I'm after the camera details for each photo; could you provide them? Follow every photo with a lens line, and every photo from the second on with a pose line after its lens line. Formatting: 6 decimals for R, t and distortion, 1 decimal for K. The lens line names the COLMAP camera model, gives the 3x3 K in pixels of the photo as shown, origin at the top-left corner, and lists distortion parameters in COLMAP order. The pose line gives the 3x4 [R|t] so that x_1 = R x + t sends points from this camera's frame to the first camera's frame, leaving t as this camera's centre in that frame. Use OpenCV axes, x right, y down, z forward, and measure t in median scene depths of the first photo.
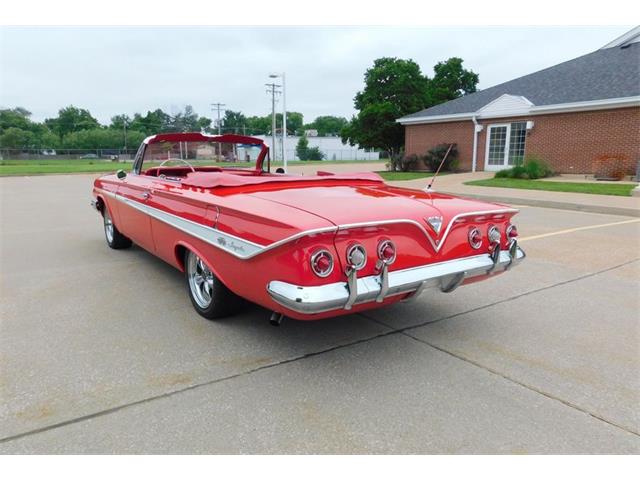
lens RADIAL K [[453.0, 0, 307.5], [0, 453.0, 270.7], [0, 0, 1]] dist [-0.083730, 0.067711]
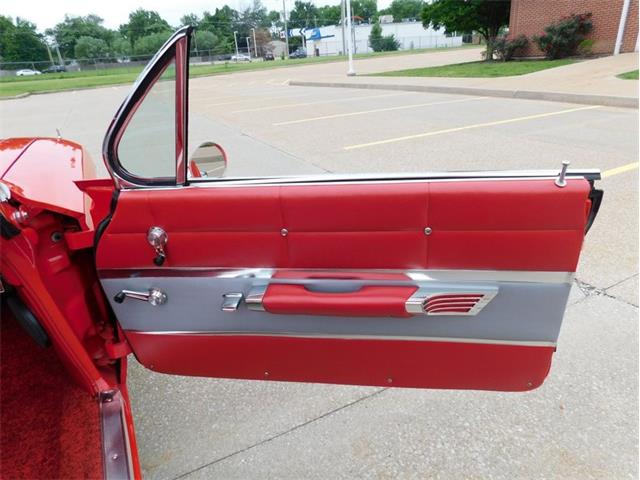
lens RADIAL K [[423.4, 0, 320.9], [0, 423.4, 237.9], [0, 0, 1]] dist [-0.070609, 0.060630]
pose [[0.988583, -0.004289, -0.150616, 0.004402], [0.030837, 0.984196, 0.174374, -0.027551], [0.147487, -0.177028, 0.973092, 0.103270]]
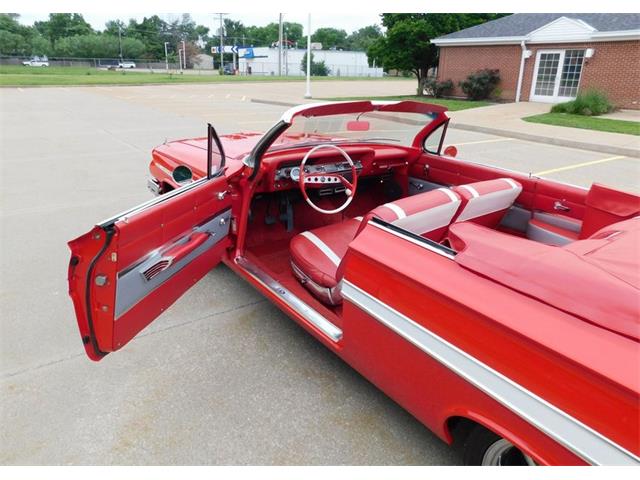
lens RADIAL K [[441.9, 0, 308.9], [0, 441.9, 213.0], [0, 0, 1]] dist [-0.083051, 0.066553]
pose [[0.999370, 0.020196, 0.029175, -0.033281], [-0.022275, 0.997098, 0.072795, -0.020231], [-0.027620, -0.073399, 0.996920, 0.043068]]
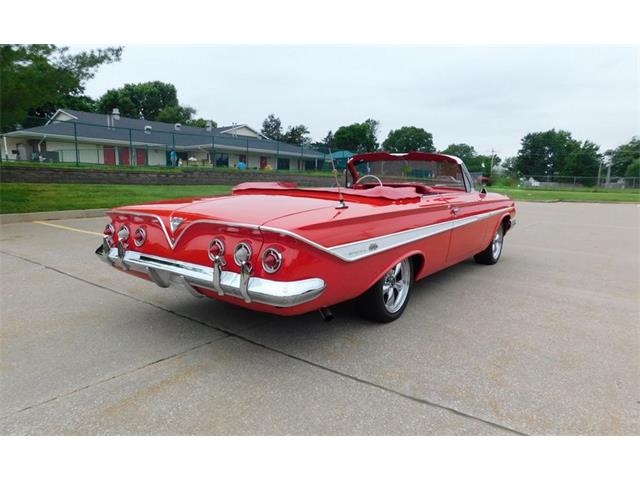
lens RADIAL K [[433.4, 0, 308.2], [0, 433.4, 269.2], [0, 0, 1]] dist [-0.083010, 0.059866]
pose [[0.285614, 0.190997, -0.939119, 0.074524], [-0.246140, 0.961686, 0.120727, -0.011009], [0.926196, 0.196674, 0.321683, 0.053343]]
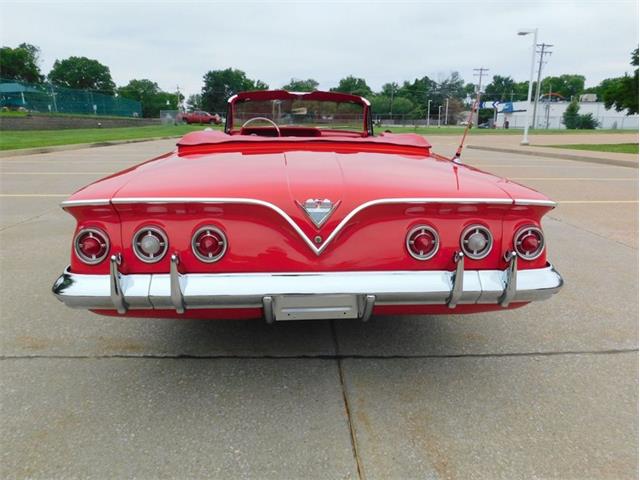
lens RADIAL K [[438.1, 0, 321.1], [0, 438.1, 241.0], [0, 0, 1]] dist [-0.077794, 0.058580]
pose [[0.851709, 0.138968, -0.505253, 0.032673], [-0.130681, 0.990059, 0.052022, -0.005143], [0.507460, 0.021719, 0.861402, 0.025692]]
